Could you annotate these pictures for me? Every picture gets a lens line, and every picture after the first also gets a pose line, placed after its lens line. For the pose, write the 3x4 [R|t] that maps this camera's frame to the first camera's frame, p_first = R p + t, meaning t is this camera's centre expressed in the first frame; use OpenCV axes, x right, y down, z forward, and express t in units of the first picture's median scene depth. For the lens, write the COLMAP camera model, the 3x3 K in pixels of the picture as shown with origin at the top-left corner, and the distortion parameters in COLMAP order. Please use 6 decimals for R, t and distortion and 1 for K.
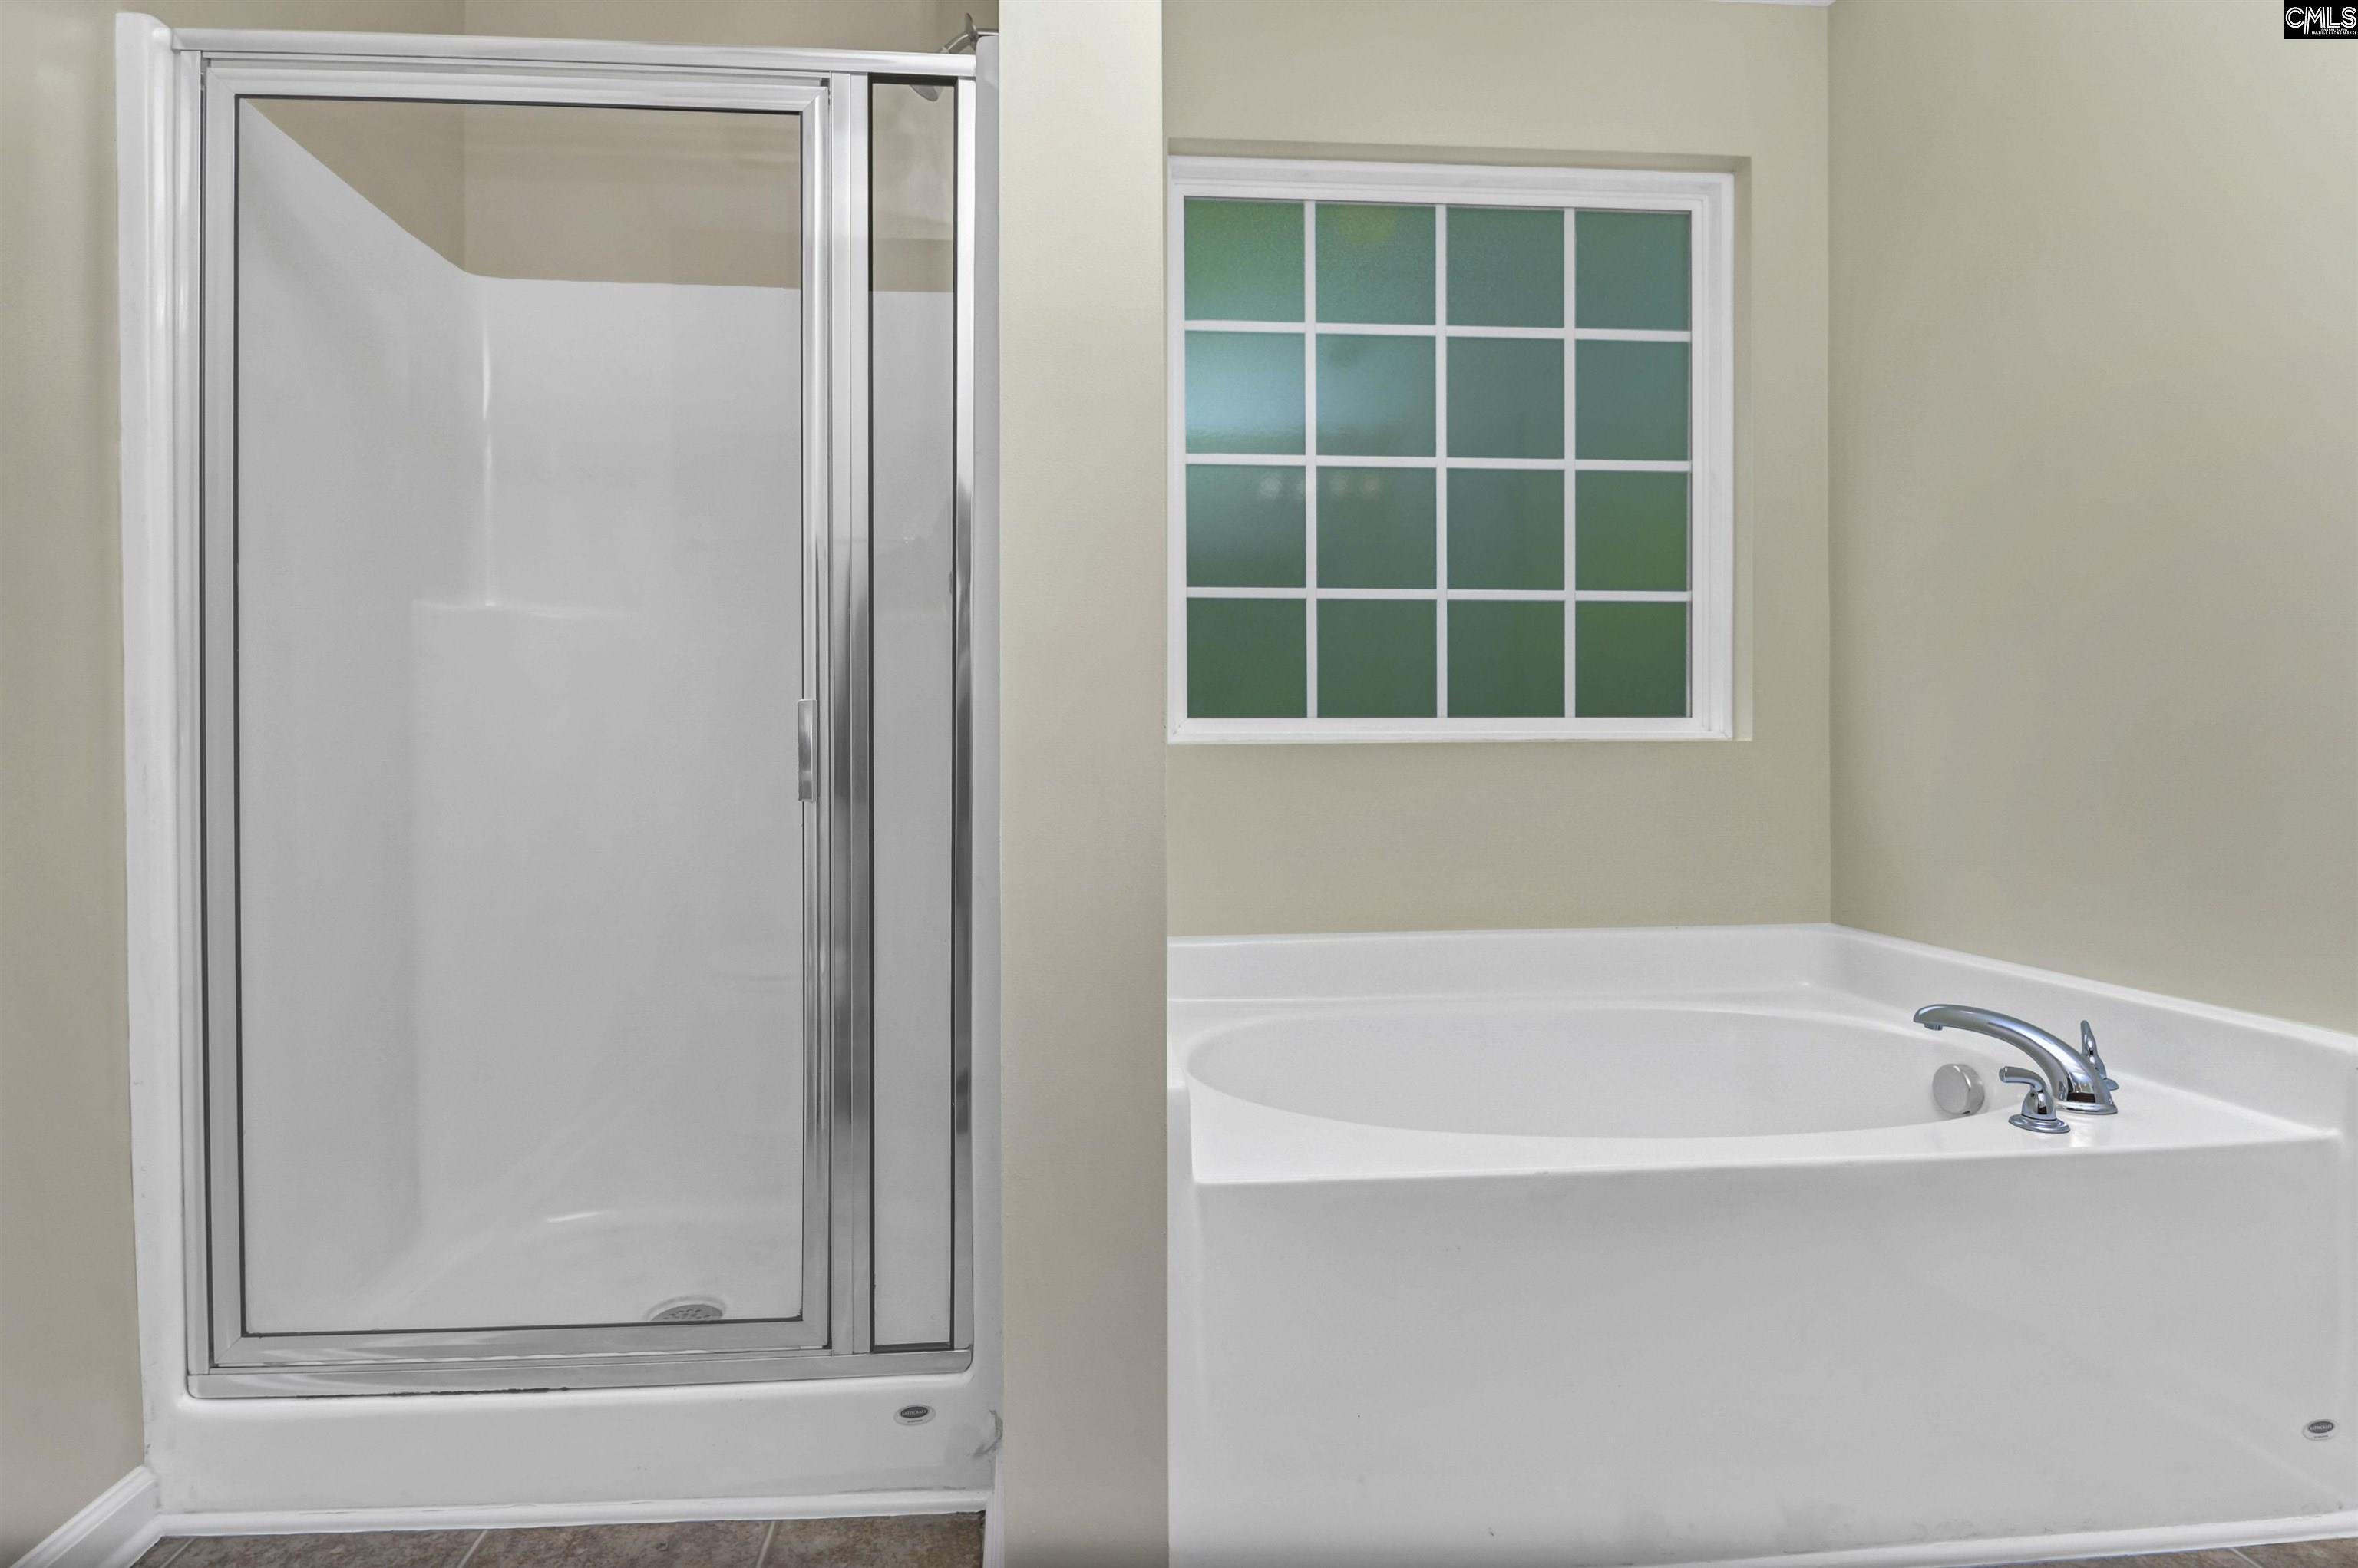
lens RADIAL K [[1205.9, 0, 1175.3], [0, 1205.9, 777.7], [0, 0, 1]] dist [-0.010140, -0.002693]
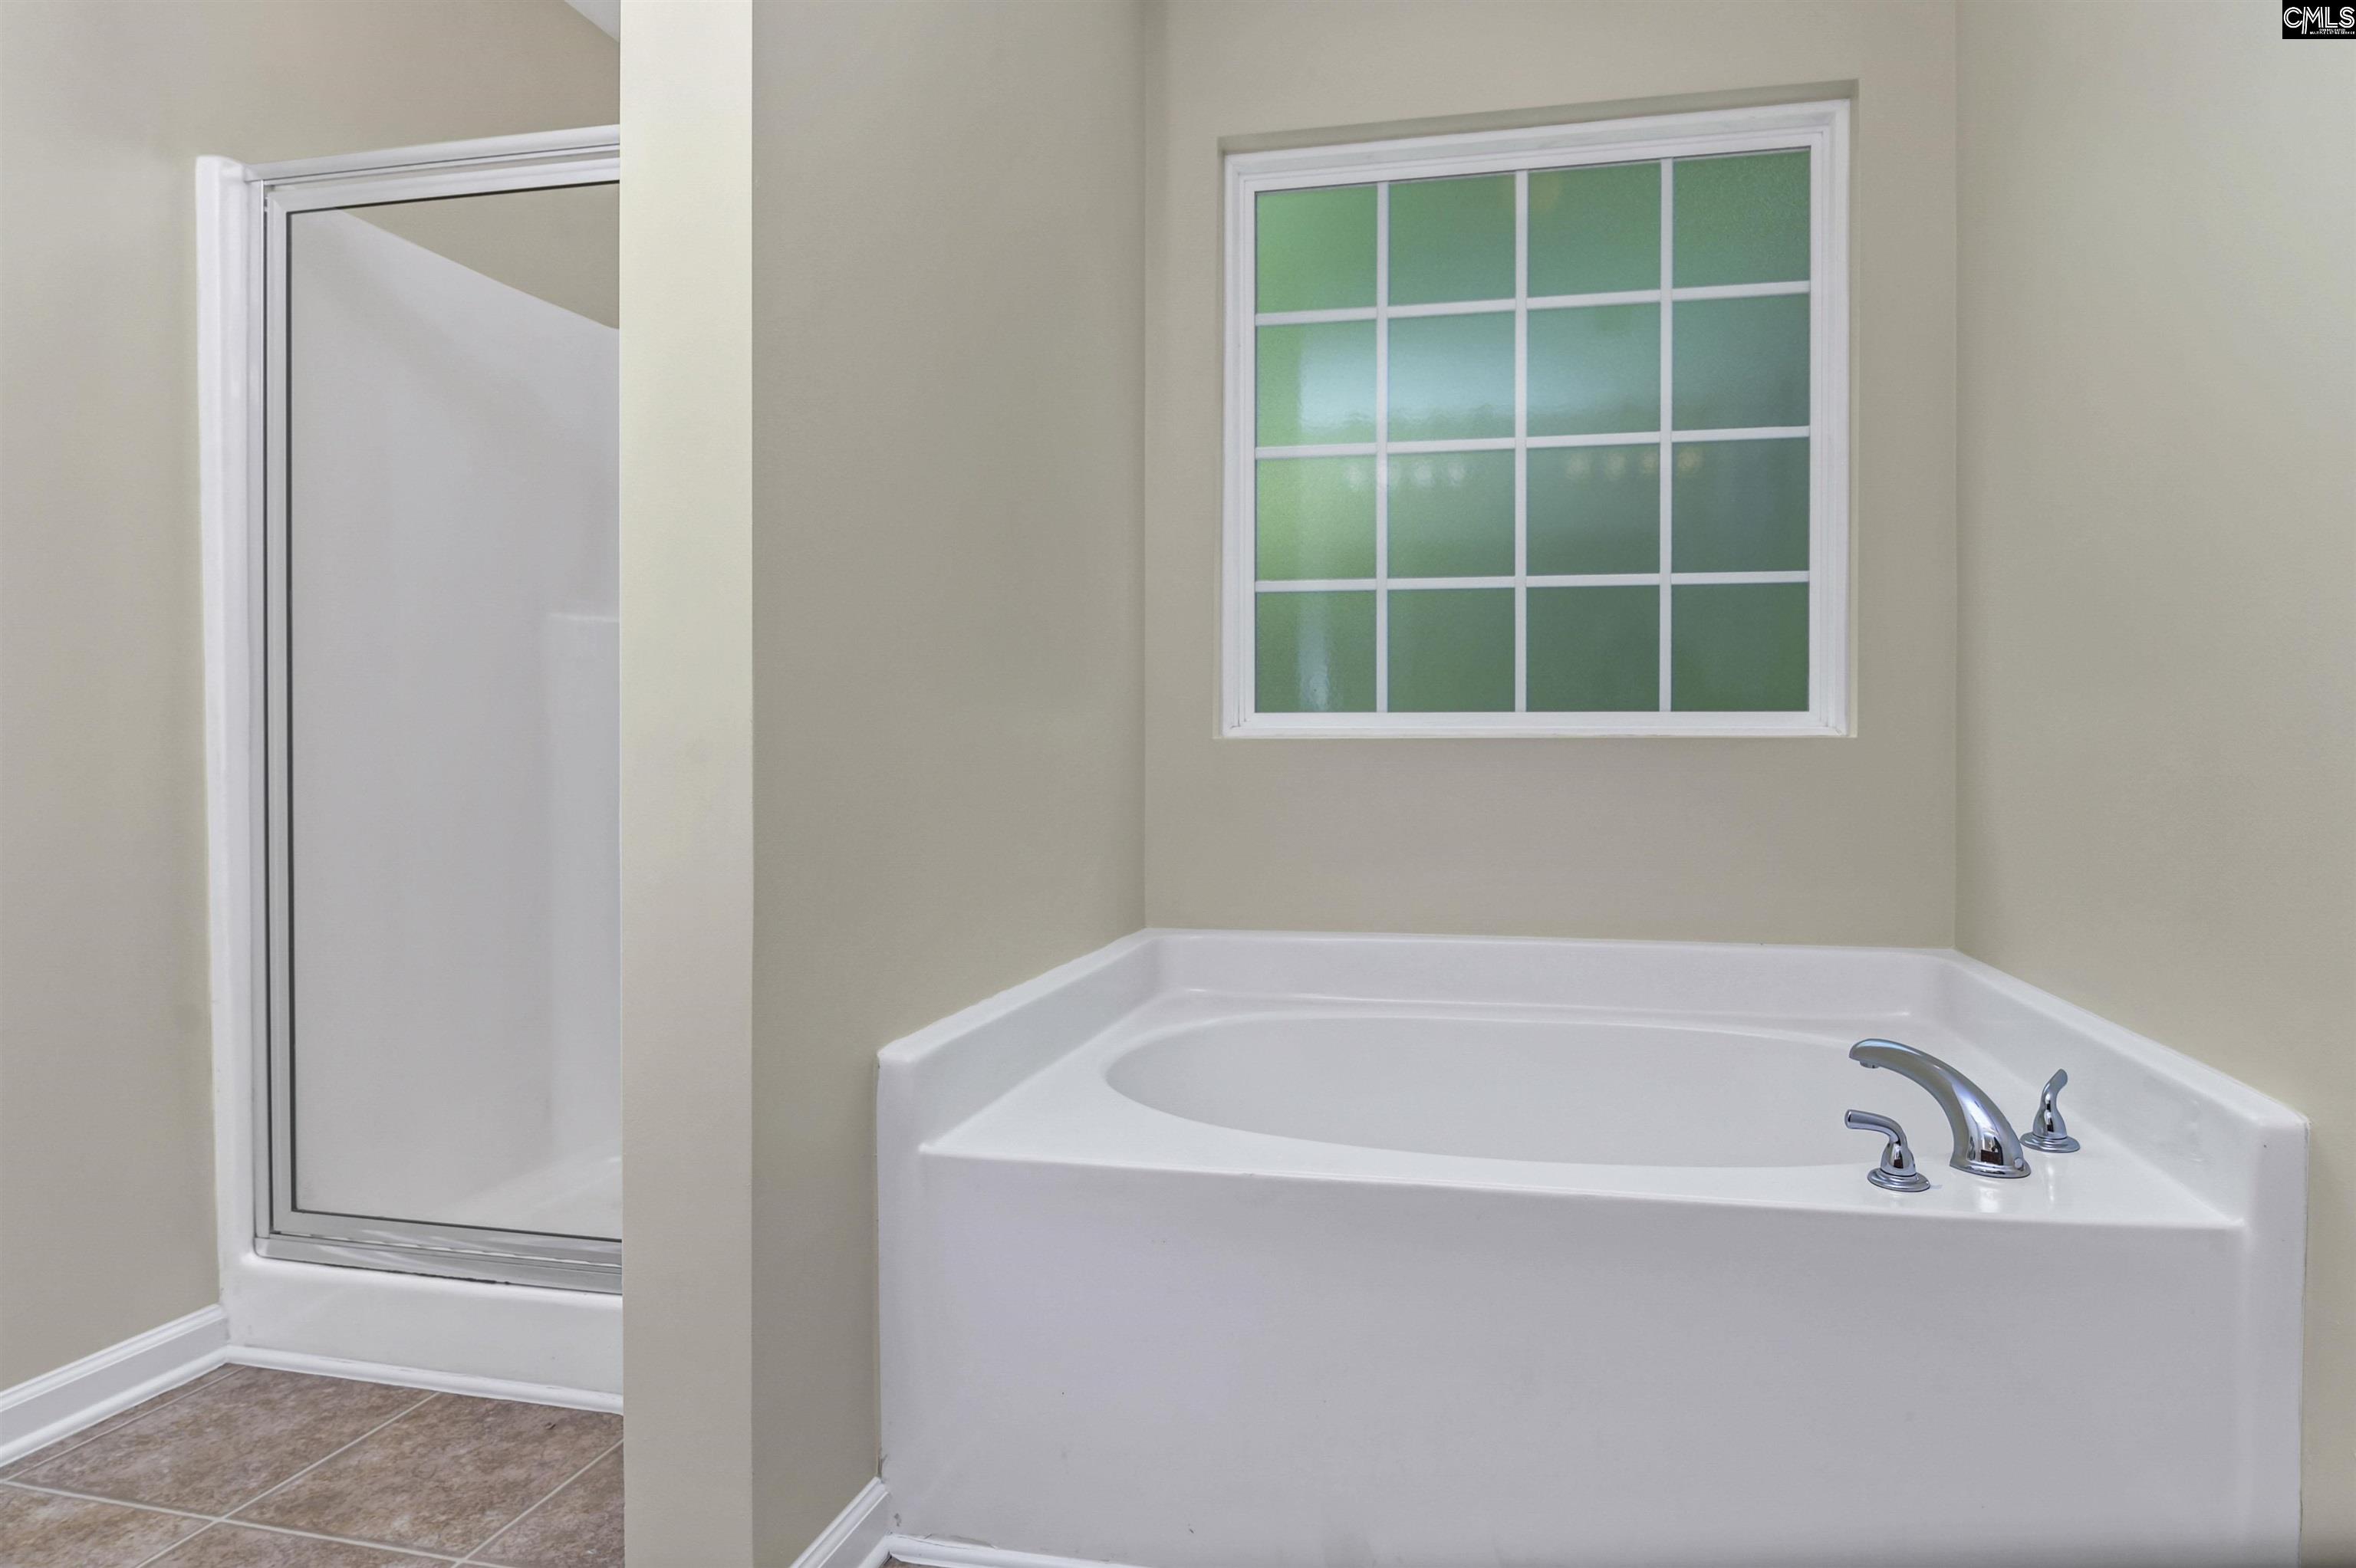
lens RADIAL K [[1204.8, 0, 1177.8], [0, 1204.8, 777.9], [0, 0, 1]] dist [-0.010140, -0.002693]
pose [[0.967468, 0.012304, -0.252693, 0.238948], [-0.010993, 0.999918, 0.006599, -0.001200], [0.252754, -0.003606, 0.967524, 0.016571]]
